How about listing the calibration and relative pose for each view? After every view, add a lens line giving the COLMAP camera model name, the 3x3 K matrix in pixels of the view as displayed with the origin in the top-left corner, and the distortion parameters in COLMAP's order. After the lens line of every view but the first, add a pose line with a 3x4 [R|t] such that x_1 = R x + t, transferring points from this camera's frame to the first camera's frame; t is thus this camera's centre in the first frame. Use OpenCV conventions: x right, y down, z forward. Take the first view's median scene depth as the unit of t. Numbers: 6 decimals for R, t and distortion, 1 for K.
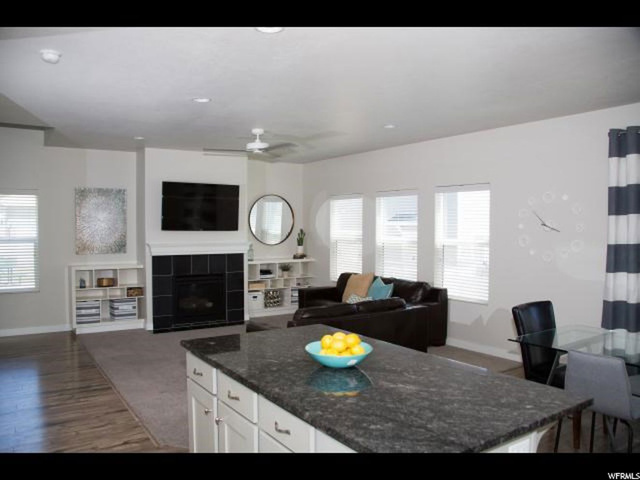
lens RADIAL K [[510.0, 0, 320.0], [0, 510.0, 240.0], [0, 0, 1]] dist [-0.160262, 0.129880]
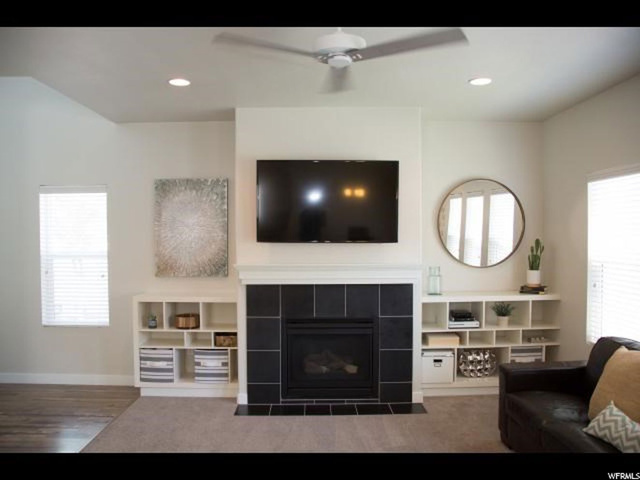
lens RADIAL K [[510.0, 0, 320.0], [0, 510.0, 240.0], [0, 0, 1]] dist [-0.160262, 0.129880]
pose [[0.834274, 0.002923, -0.551343, 0.076381], [-0.009337, 0.999917, -0.008827, -0.016886], [0.551272, 0.012512, 0.834232, 0.519104]]
